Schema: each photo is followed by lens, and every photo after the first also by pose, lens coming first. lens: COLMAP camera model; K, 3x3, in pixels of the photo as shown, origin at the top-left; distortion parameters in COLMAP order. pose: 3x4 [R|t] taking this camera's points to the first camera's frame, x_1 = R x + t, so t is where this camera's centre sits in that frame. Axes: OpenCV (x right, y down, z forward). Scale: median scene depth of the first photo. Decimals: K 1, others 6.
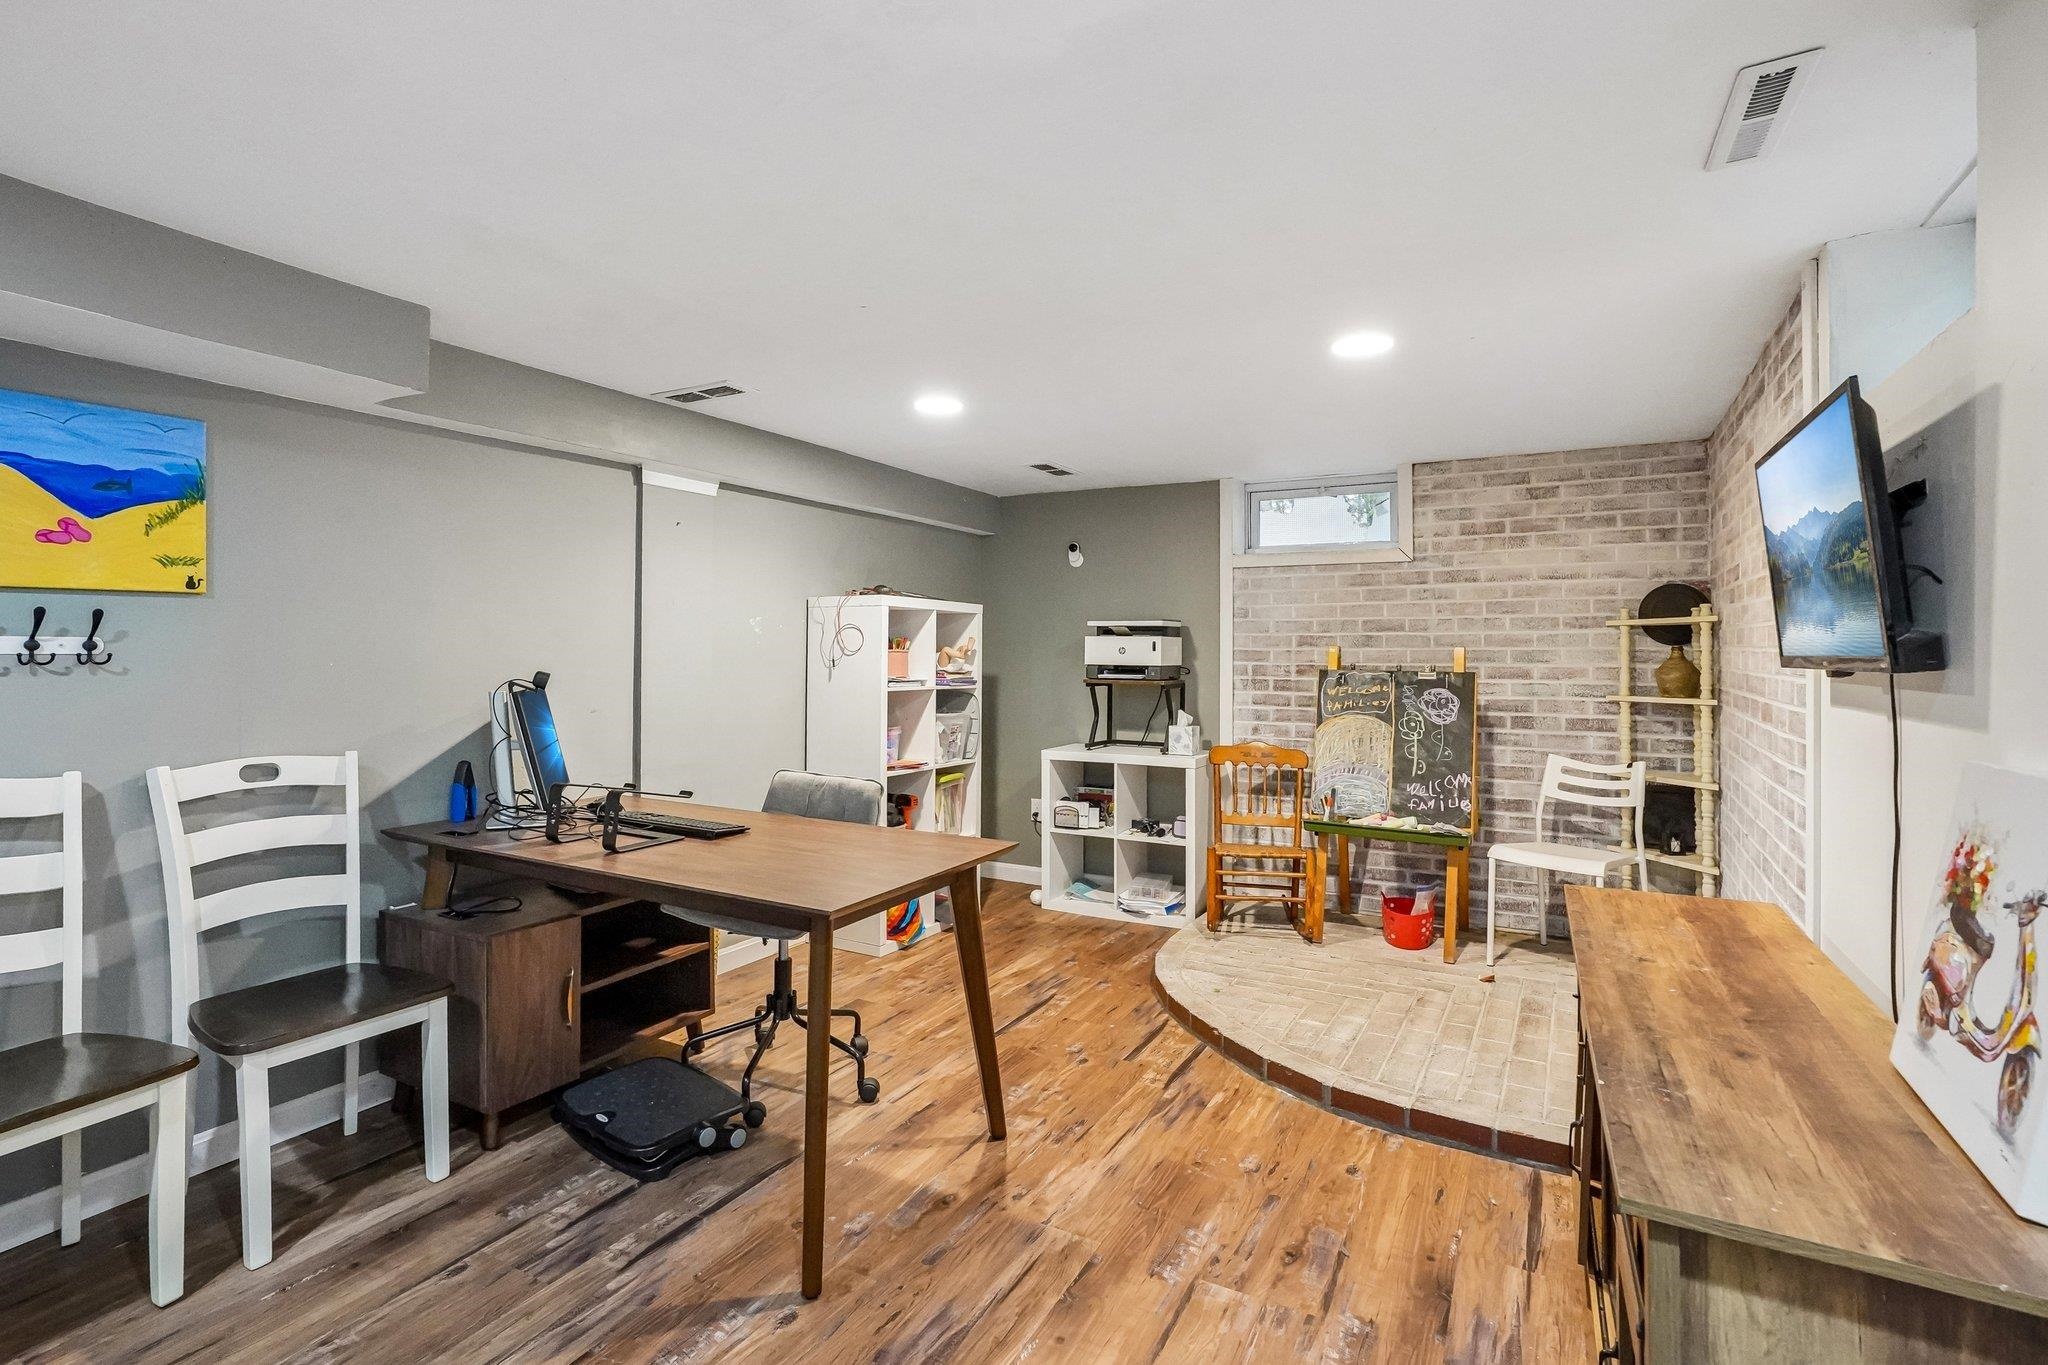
lens RADIAL K [[944.1, 0, 1029.4], [0, 944.1, 665.5], [0, 0, 1]] dist [-0.007243, 0.001482]
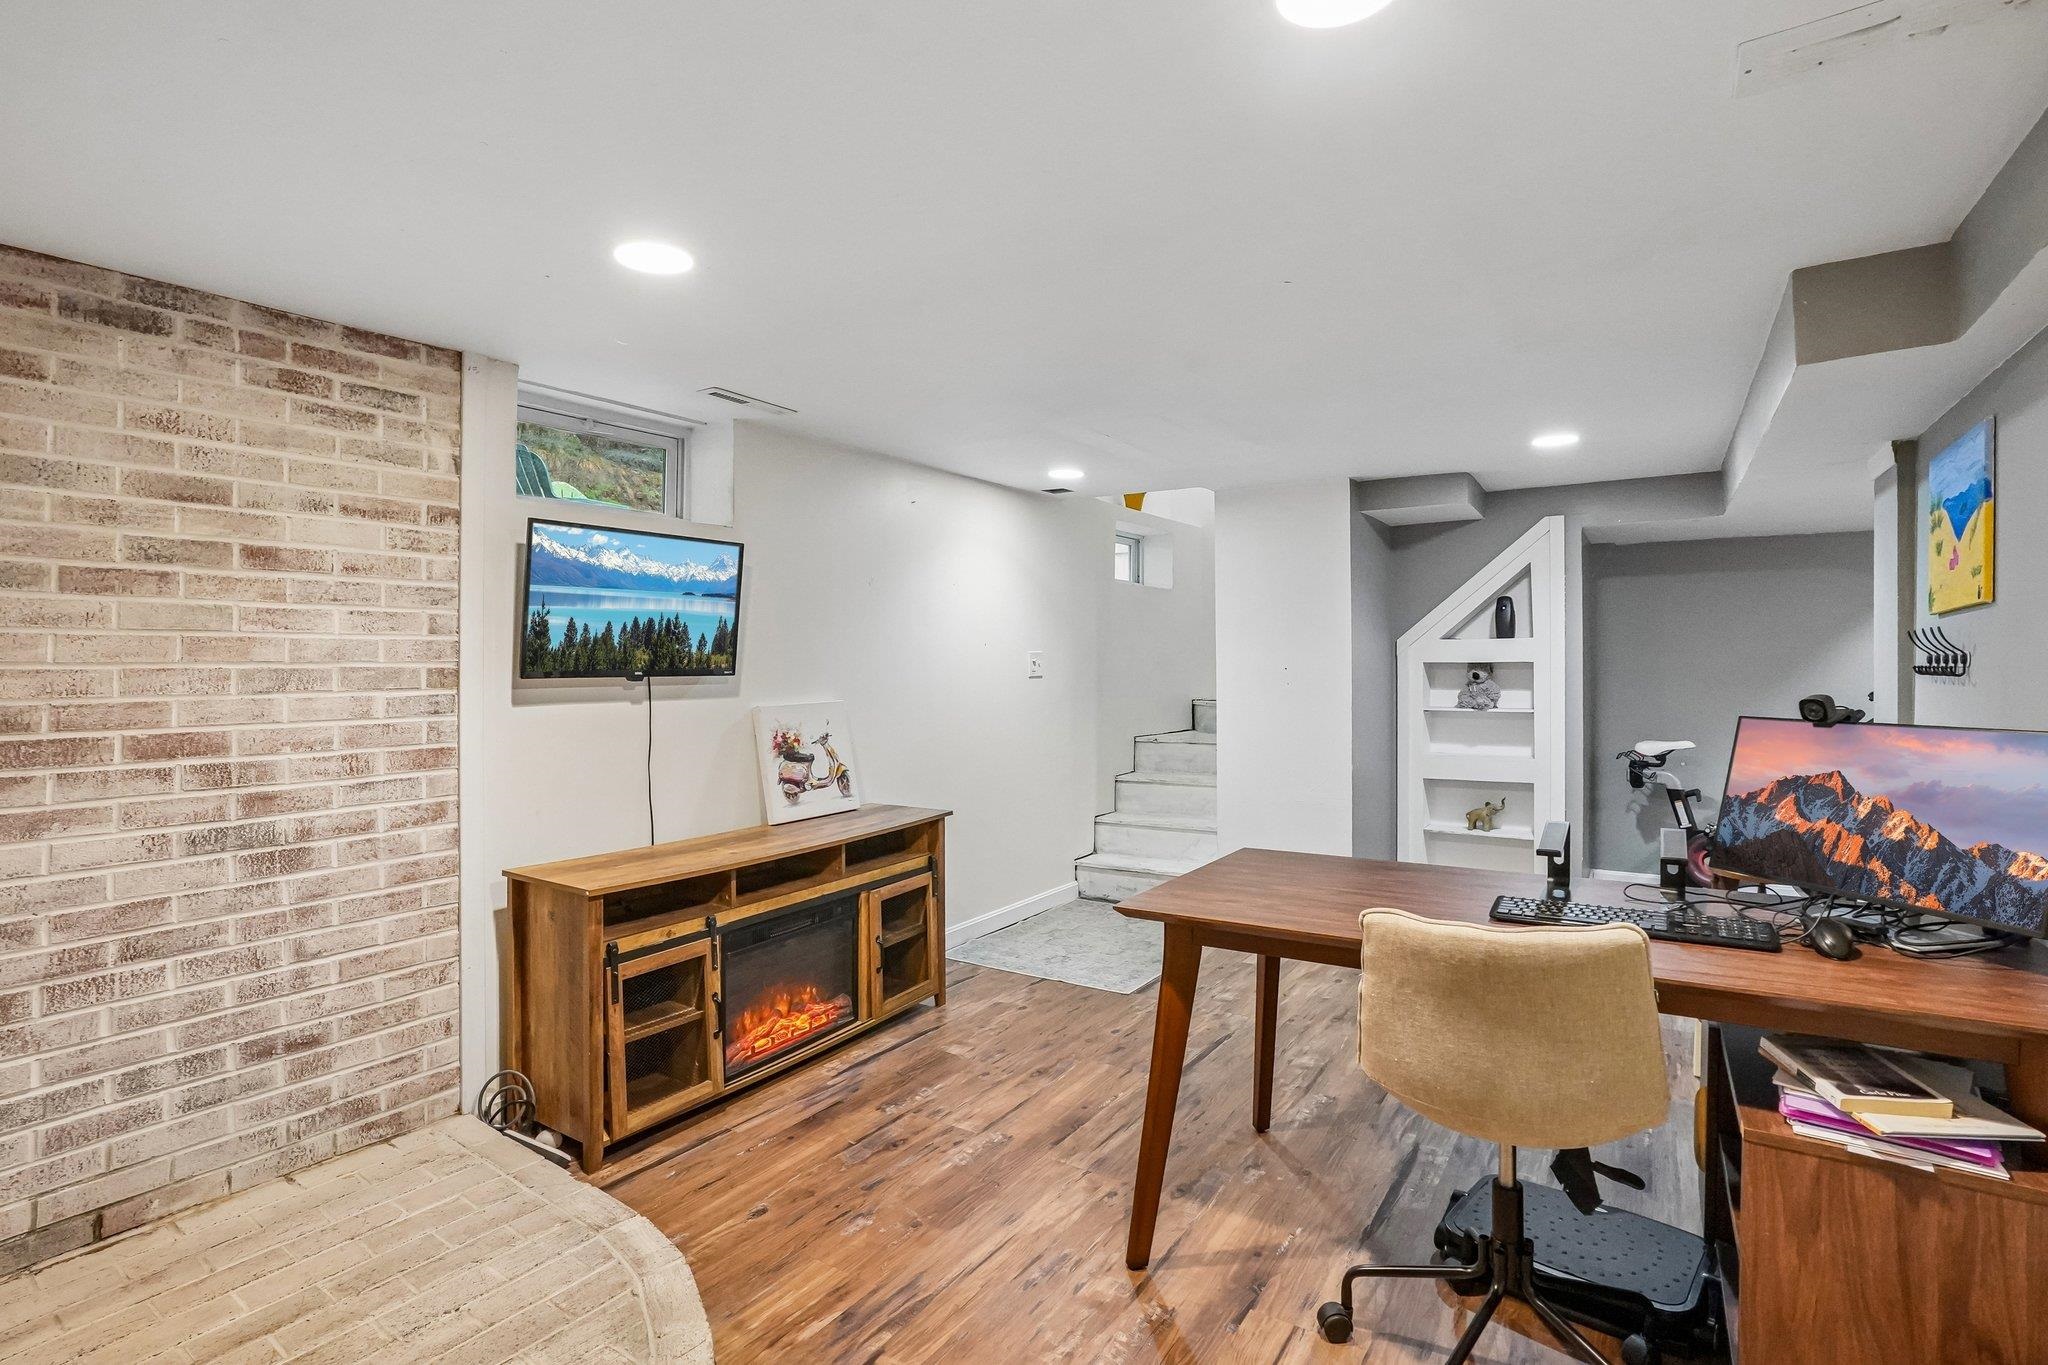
lens RADIAL K [[944.1, 0, 1029.4], [0, 944.1, 665.5], [0, 0, 1]] dist [-0.007243, 0.001482]
pose [[-0.994784, -0.002575, 0.101972, -0.028721], [-0.000902, 0.999864, 0.016450, -0.038077], [-0.102001, 0.016273, -0.994651, 2.218723]]
